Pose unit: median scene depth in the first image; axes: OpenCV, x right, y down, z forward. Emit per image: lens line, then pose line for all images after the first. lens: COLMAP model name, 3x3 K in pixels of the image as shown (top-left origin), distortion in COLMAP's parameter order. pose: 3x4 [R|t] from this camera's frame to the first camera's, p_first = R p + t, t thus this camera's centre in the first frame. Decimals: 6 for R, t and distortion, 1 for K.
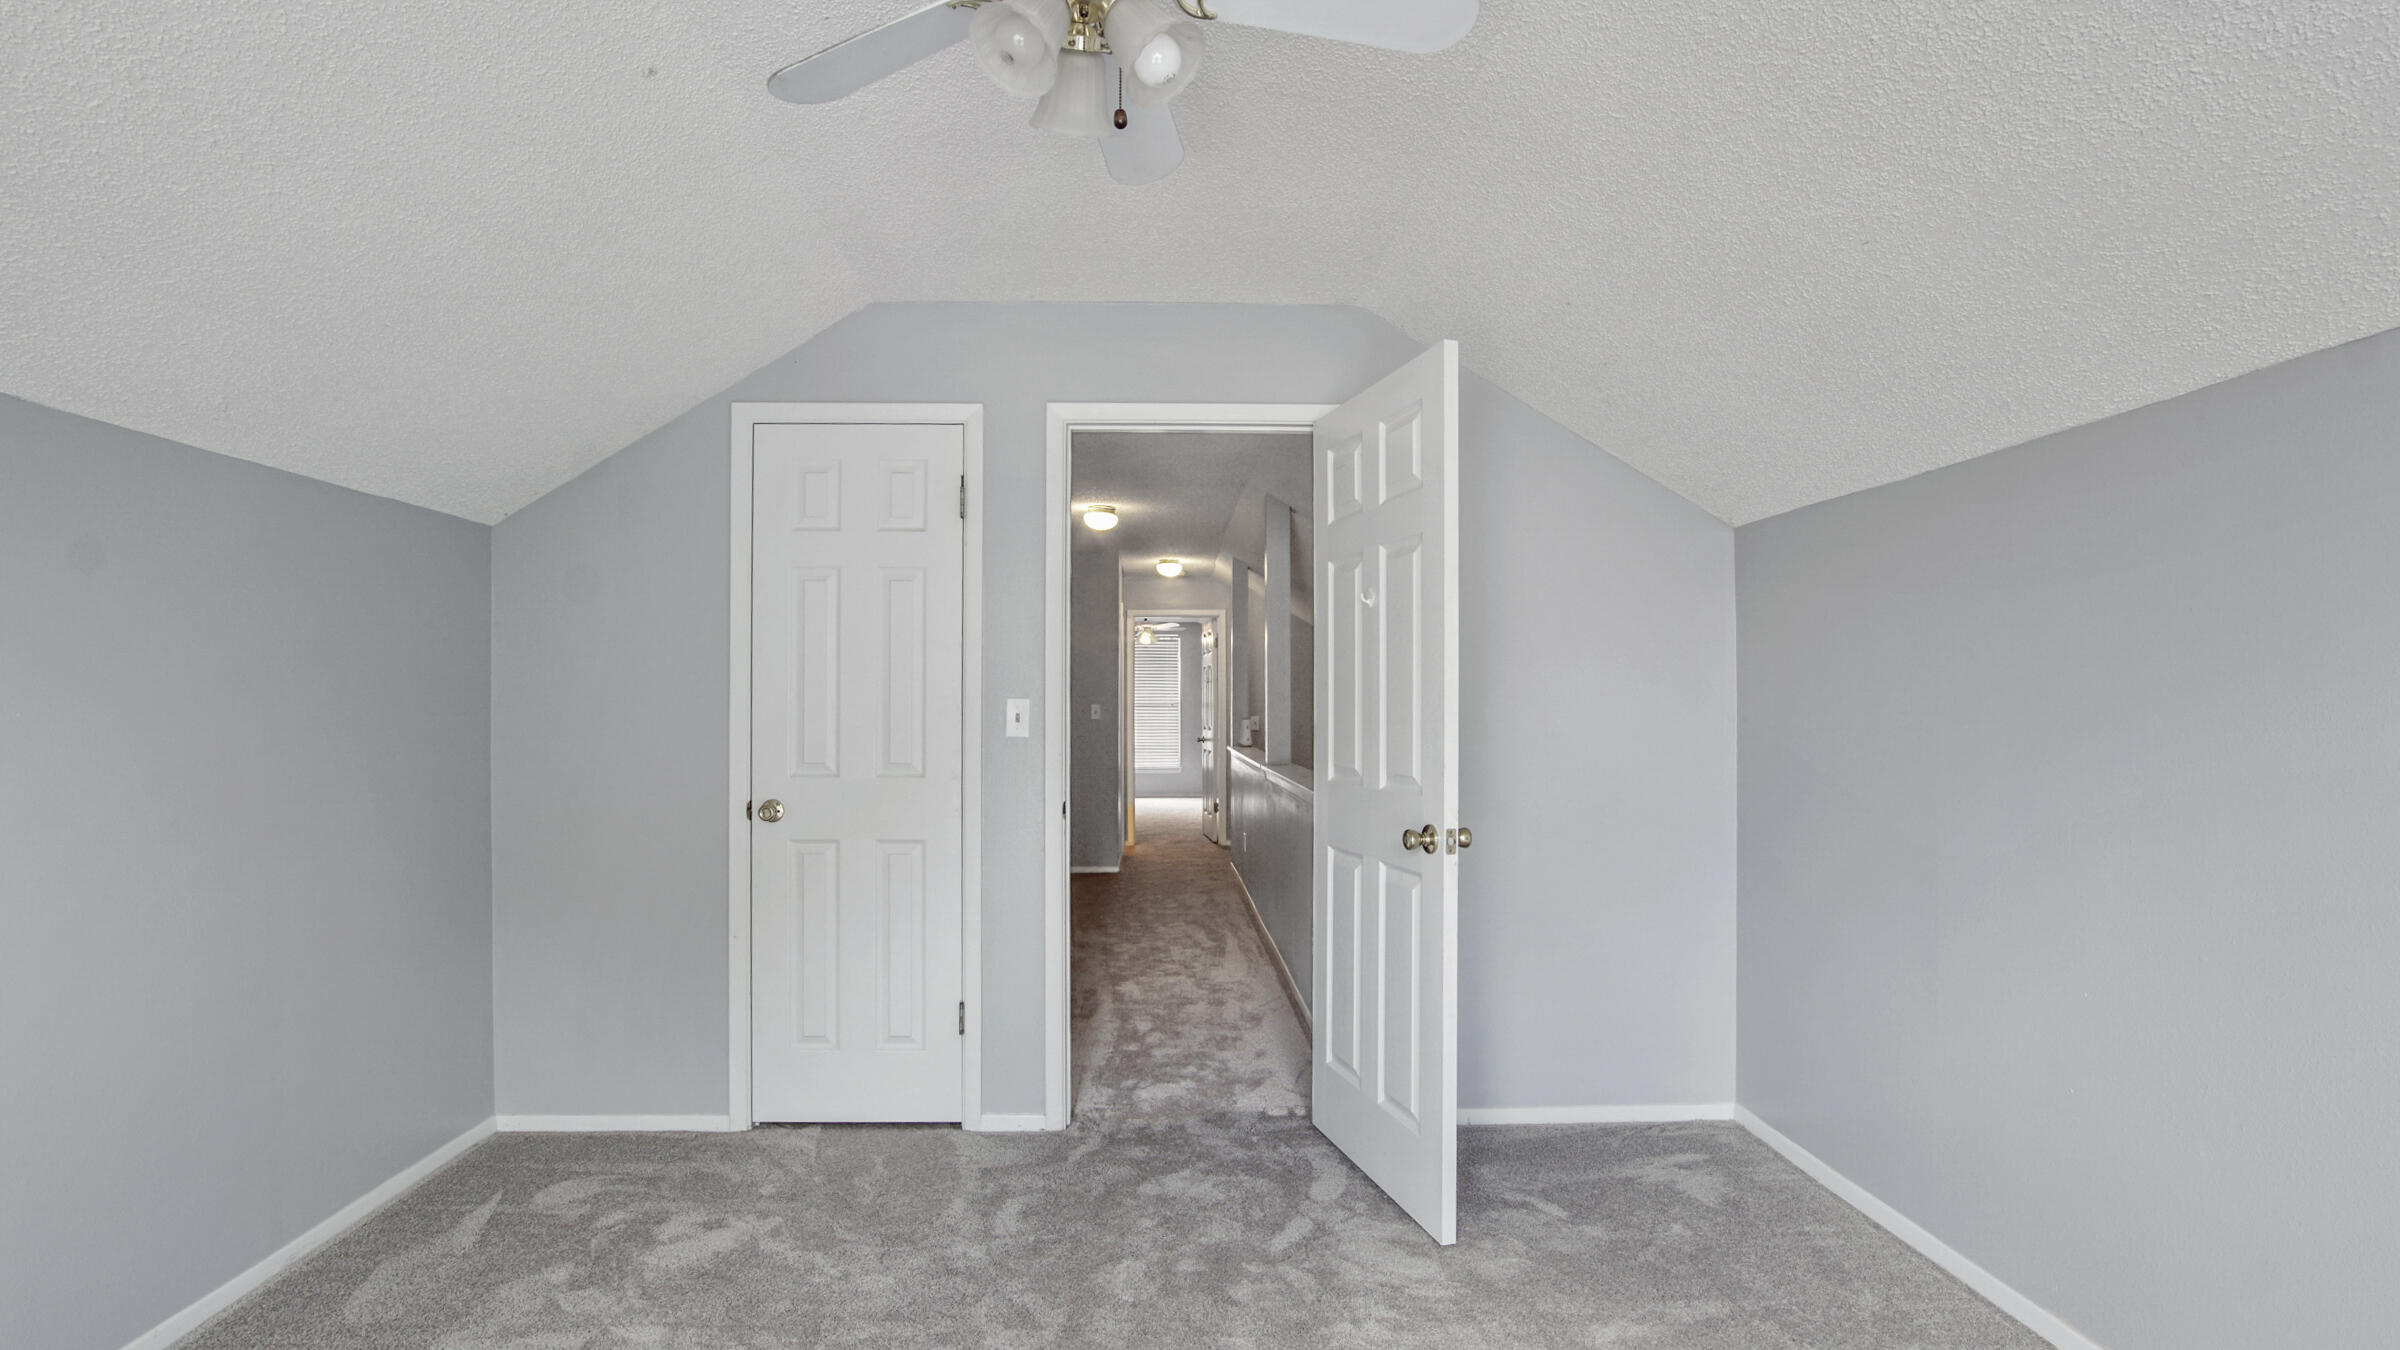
lens RADIAL K [[1120.2, 0, 1191.9], [0, 1120.2, 627.8], [0, 0, 1]] dist [-0.028720, 0.001296]
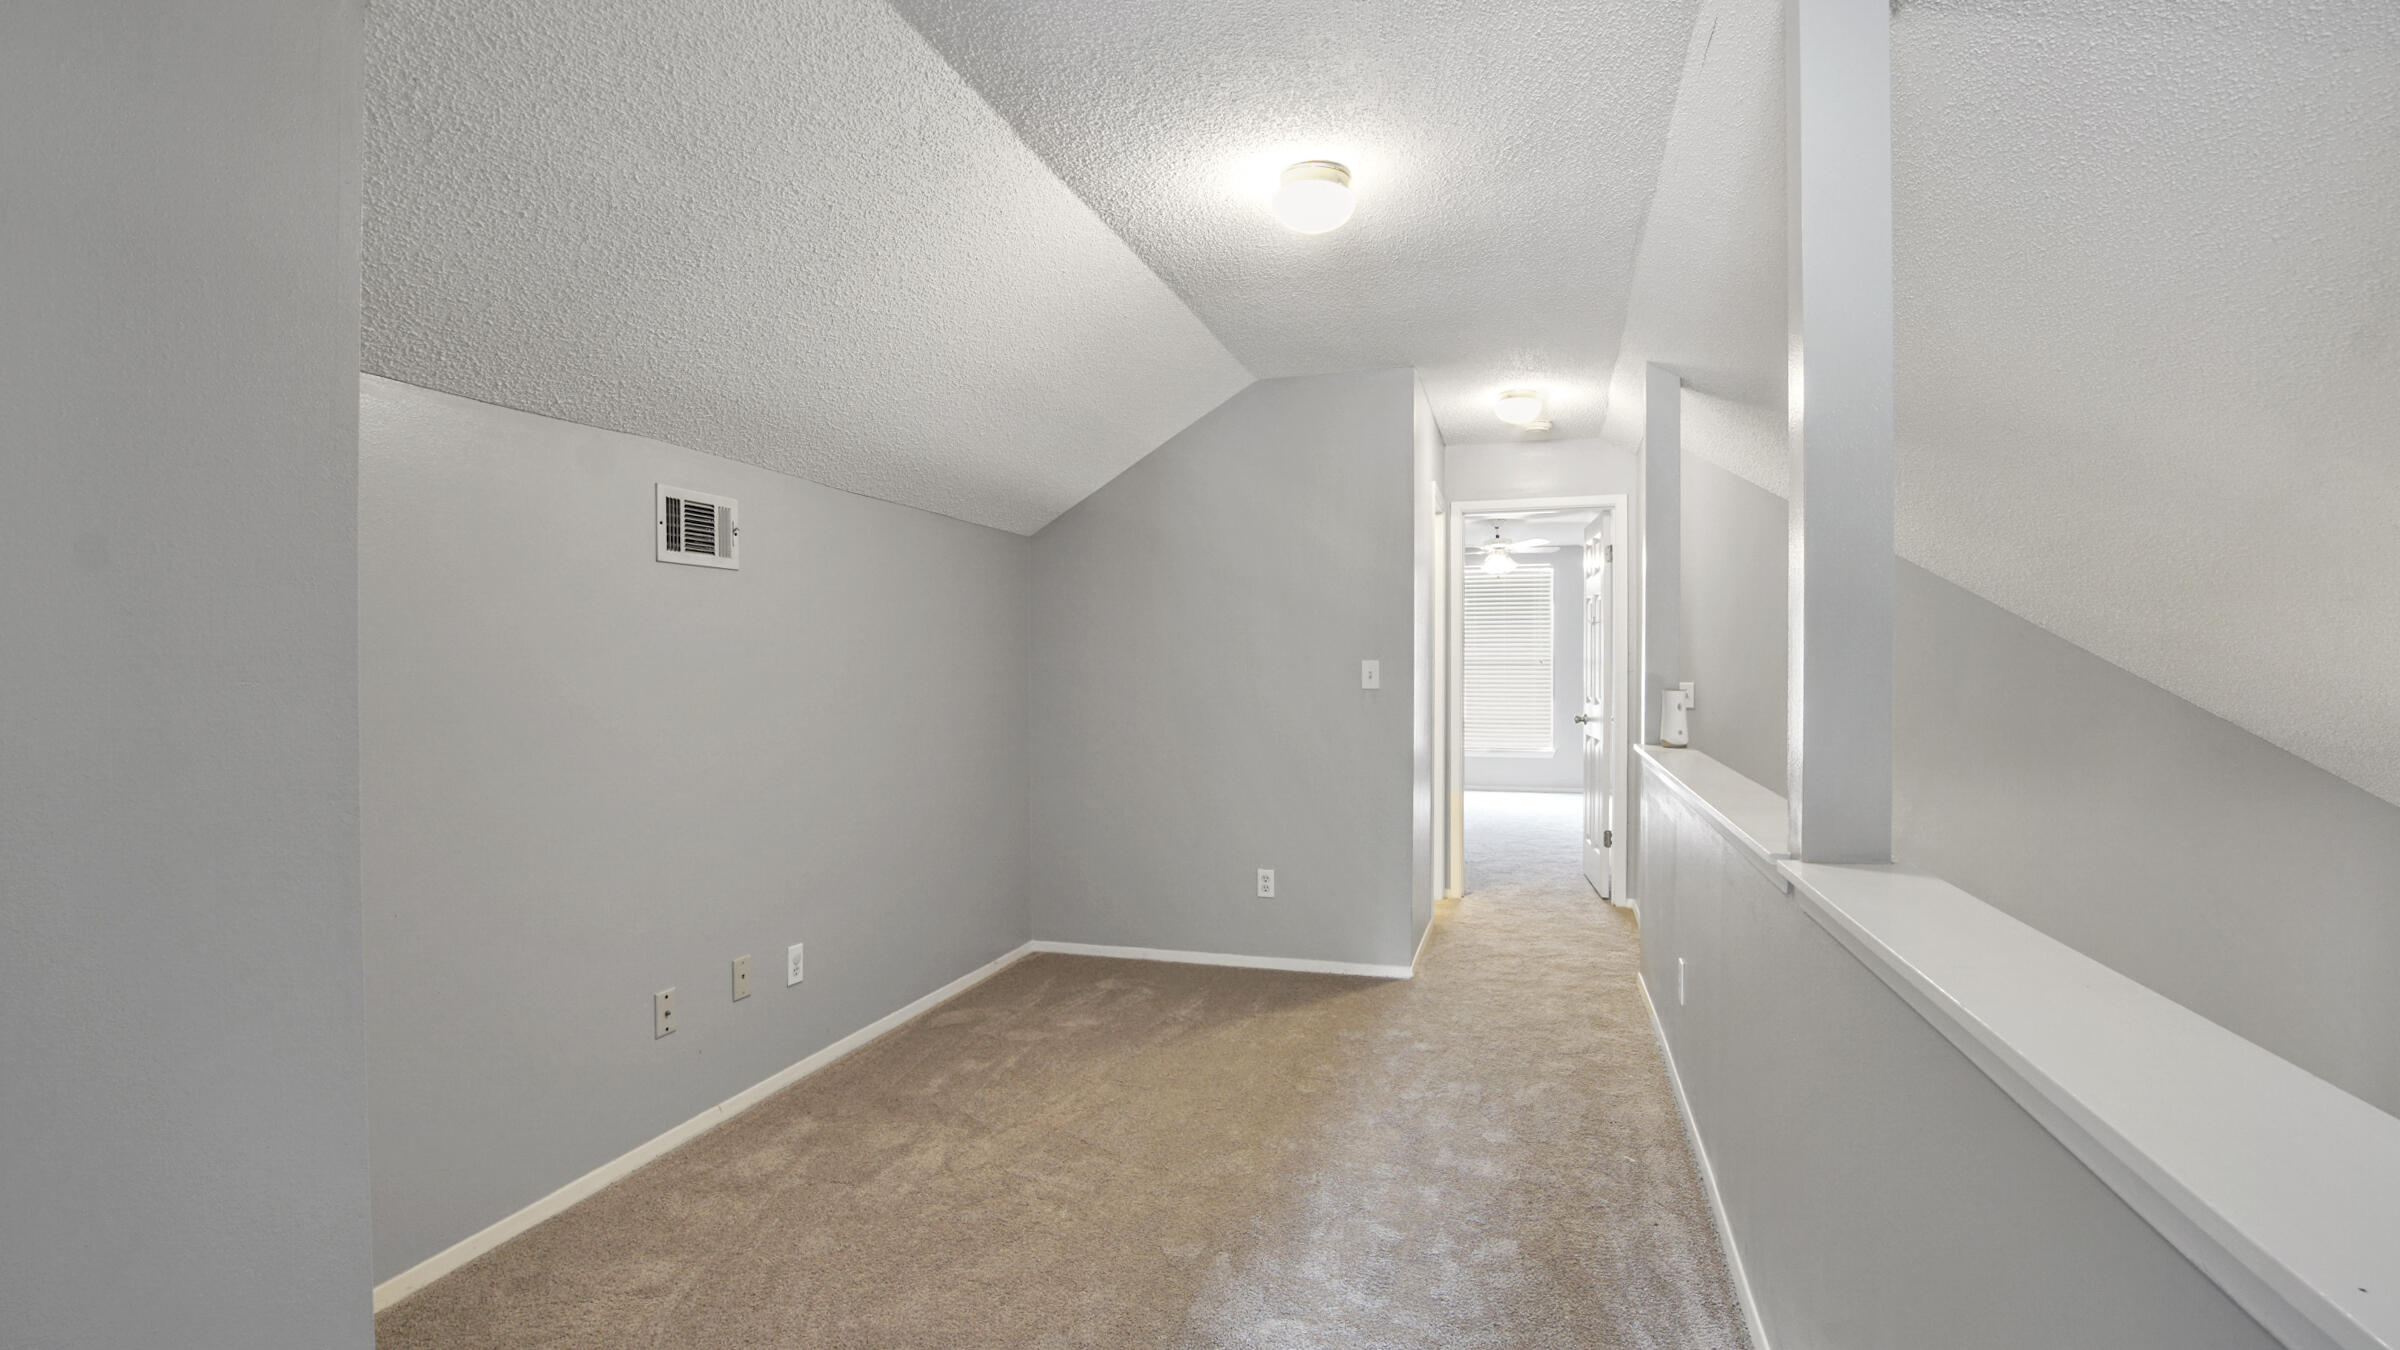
lens RADIAL K [[1120.2, 0, 1191.9], [0, 1120.2, 627.8], [0, 0, 1]] dist [-0.028720, 0.001296]
pose [[0.945726, 0.000581, -0.324965, 0.005177], [0.012172, 0.999233, 0.037210, 0.026221], [0.324738, -0.039146, 0.944994, 0.381328]]
